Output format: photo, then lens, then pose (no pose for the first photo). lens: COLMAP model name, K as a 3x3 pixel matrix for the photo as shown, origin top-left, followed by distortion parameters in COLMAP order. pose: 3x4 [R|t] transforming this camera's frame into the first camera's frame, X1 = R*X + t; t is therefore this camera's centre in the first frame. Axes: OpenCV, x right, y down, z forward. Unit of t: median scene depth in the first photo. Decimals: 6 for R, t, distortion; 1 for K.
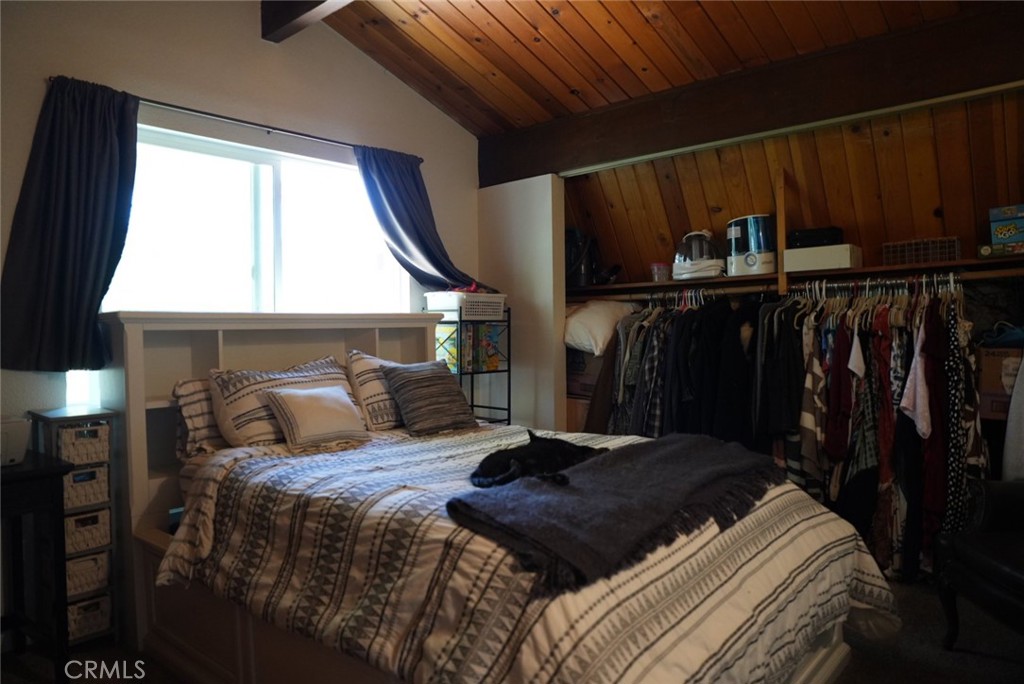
lens RADIAL K [[703.7, 0, 508.9], [0, 703.7, 341.6], [0, 0, 1]] dist [-0.110008, 0.074672]
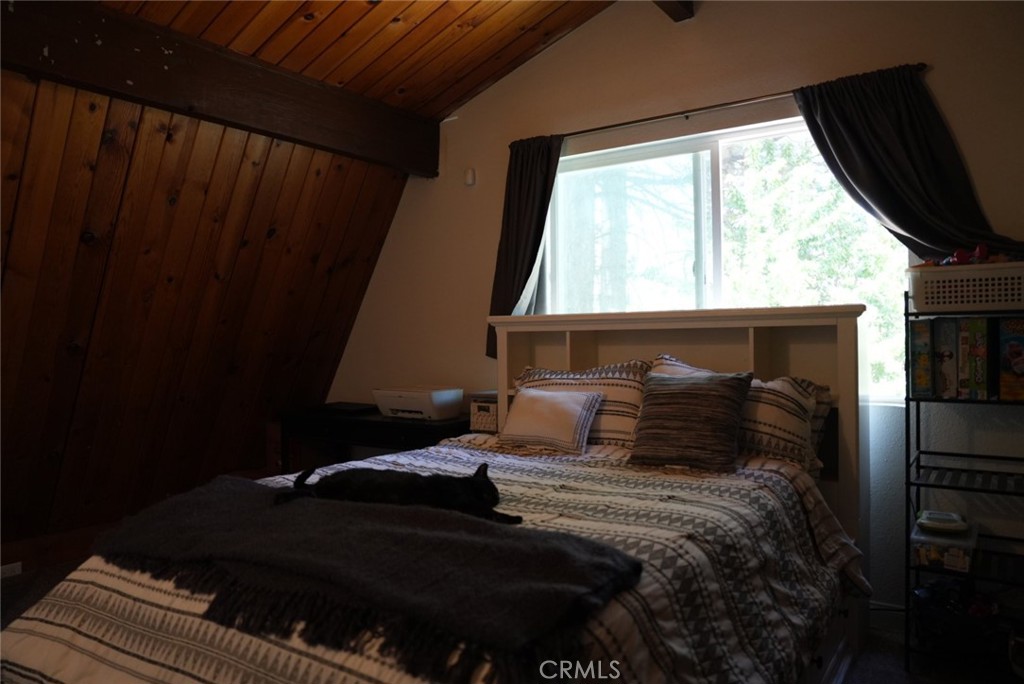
lens RADIAL K [[703.7, 0, 508.3], [0, 703.7, 339.9], [0, 0, 1]] dist [-0.110008, 0.074672]
pose [[0.093456, 0.019099, -0.995440, 1.012548], [-0.001241, 0.999817, 0.019067, -0.035343], [0.995623, -0.000547, 0.093463, 1.199582]]
